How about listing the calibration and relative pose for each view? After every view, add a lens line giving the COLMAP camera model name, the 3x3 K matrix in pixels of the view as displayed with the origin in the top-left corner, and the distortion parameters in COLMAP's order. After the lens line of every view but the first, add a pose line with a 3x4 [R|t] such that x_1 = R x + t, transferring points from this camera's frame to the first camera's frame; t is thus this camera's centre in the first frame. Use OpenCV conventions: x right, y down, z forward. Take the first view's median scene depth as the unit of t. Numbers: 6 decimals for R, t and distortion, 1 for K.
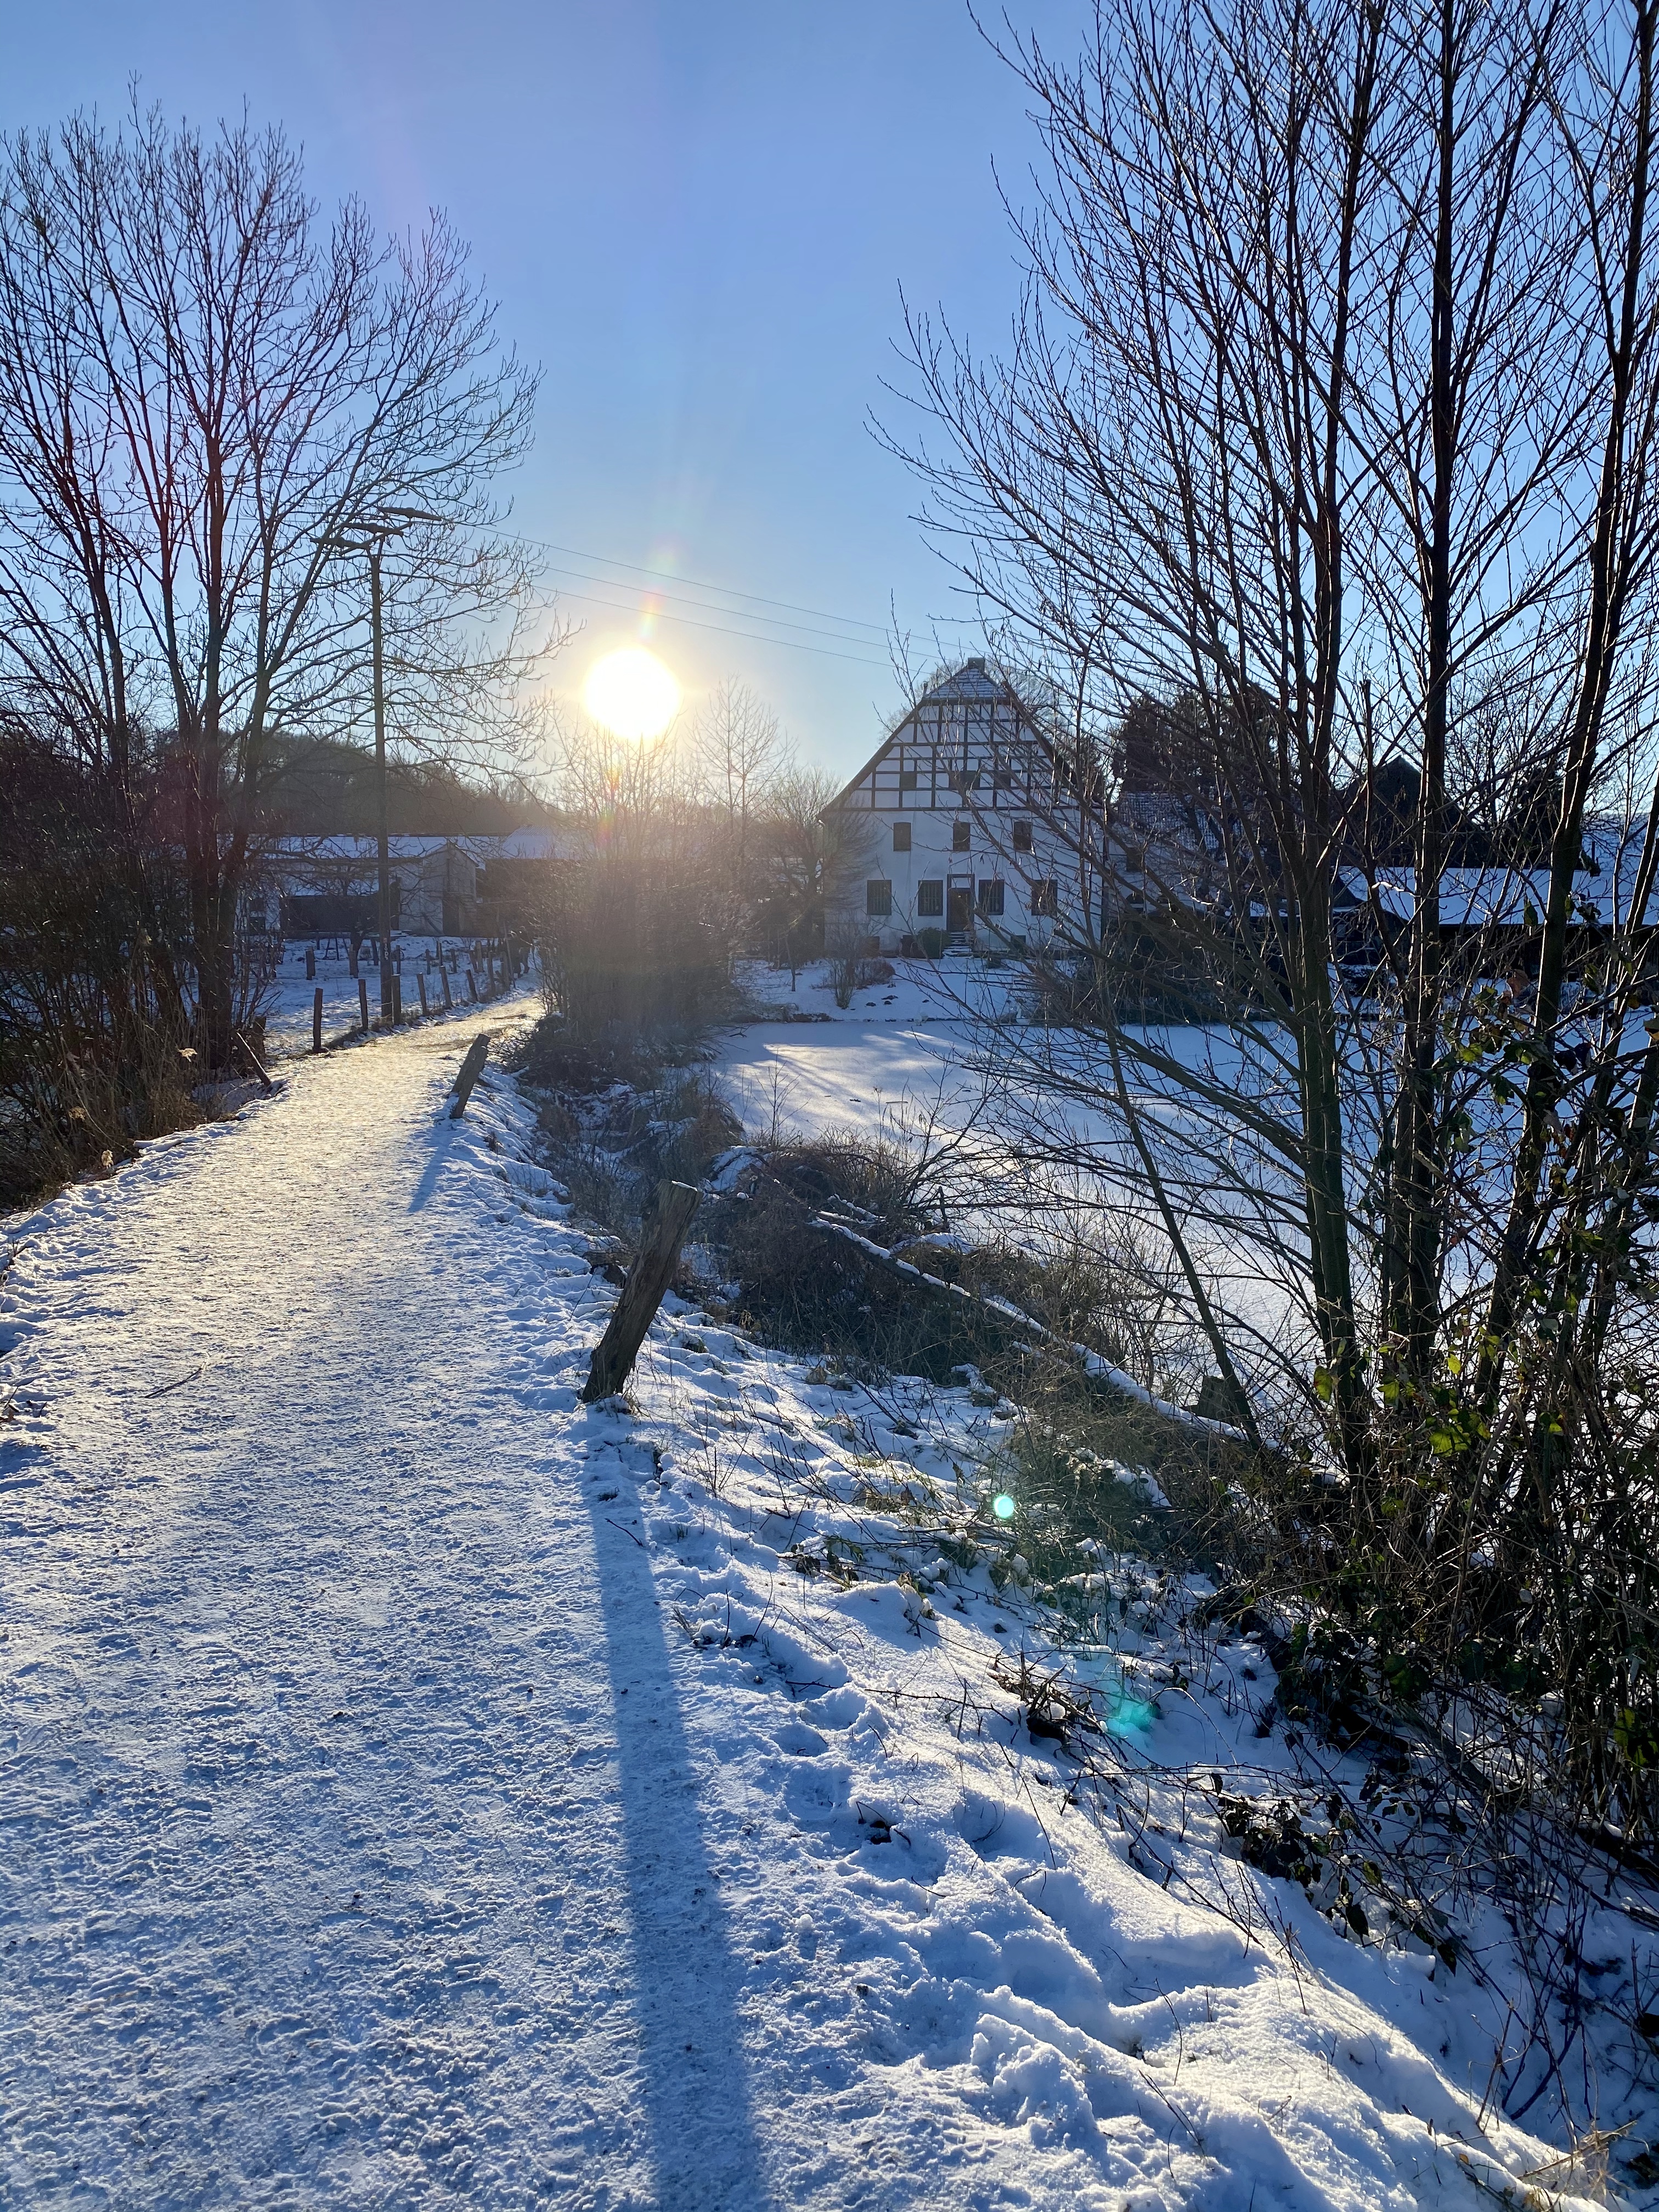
lens RADIAL K [[1657.0, 0, 829.5], [0, 1657.0, 1106.0], [0, 0, 1]] dist [0.120717, -0.272225]
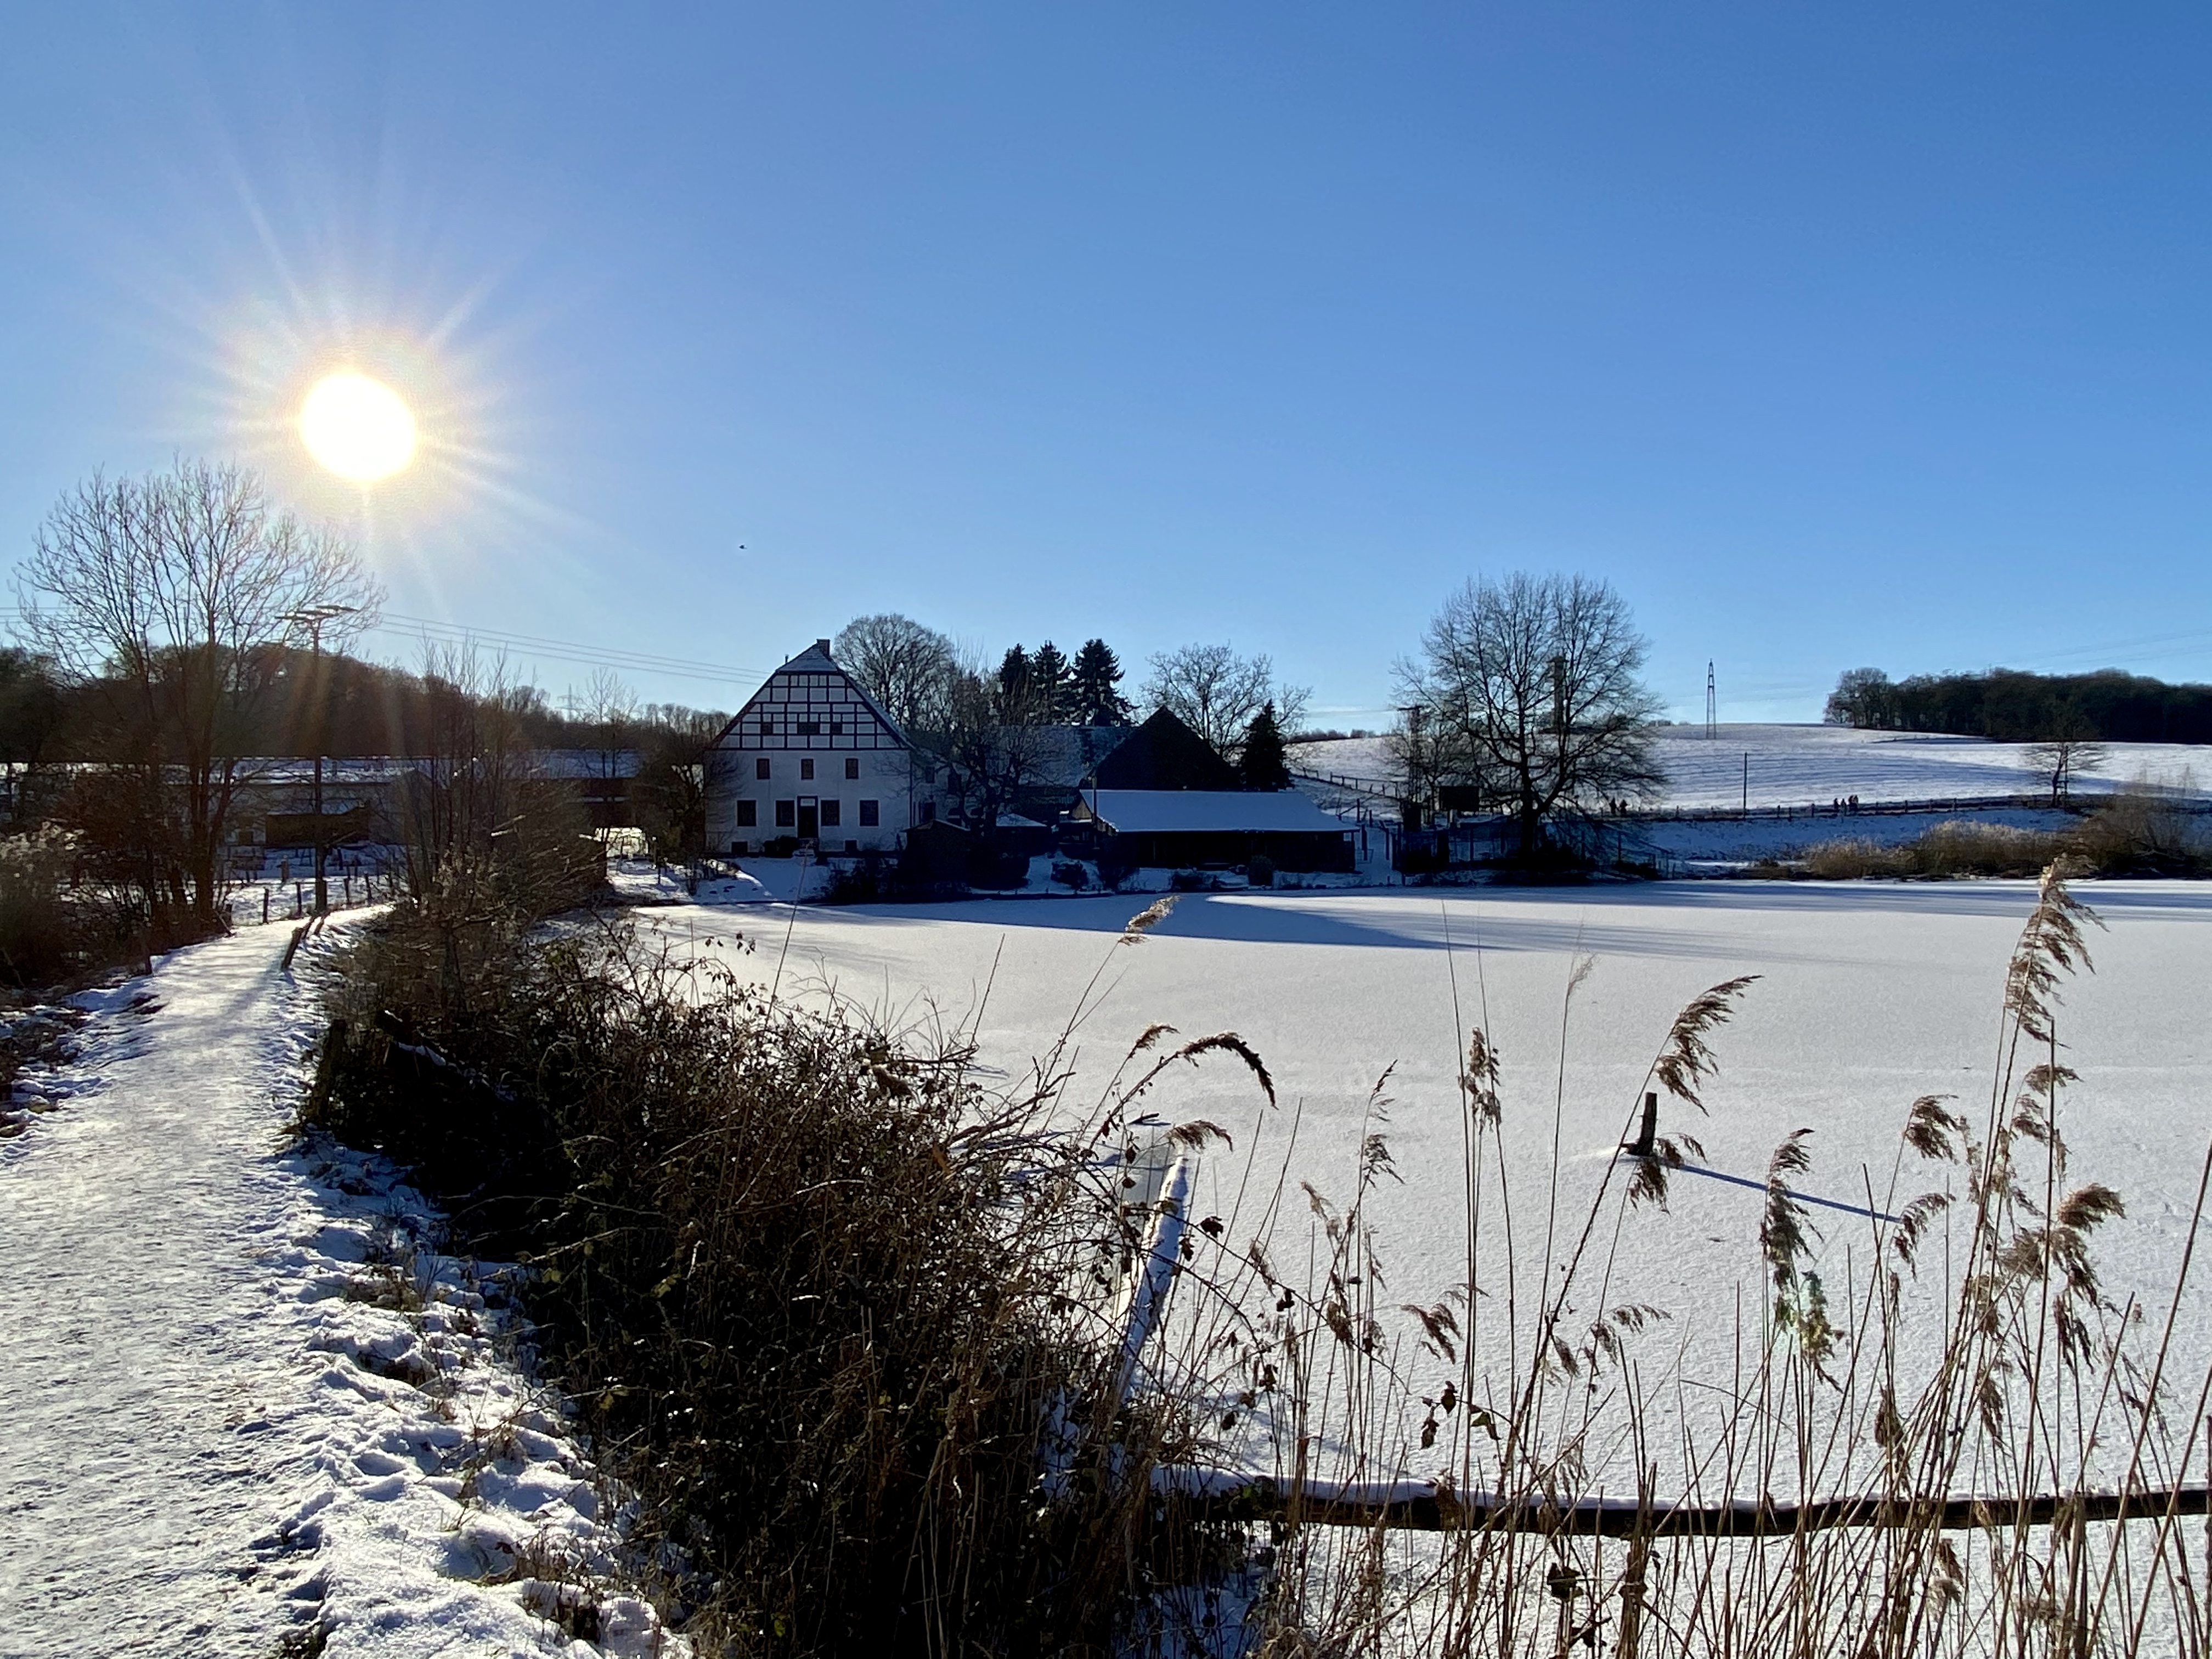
lens RADIAL K [[1548.4, 0, 1106.0], [0, 1548.4, 829.5], [0, 0, 1]] dist [0.081553, -0.114819]
pose [[0.986094, -0.009944, 0.165890, 0.109418], [0.026662, 0.994745, -0.098855, 0.020657], [-0.164036, 0.101904, 0.981177, -0.289812]]
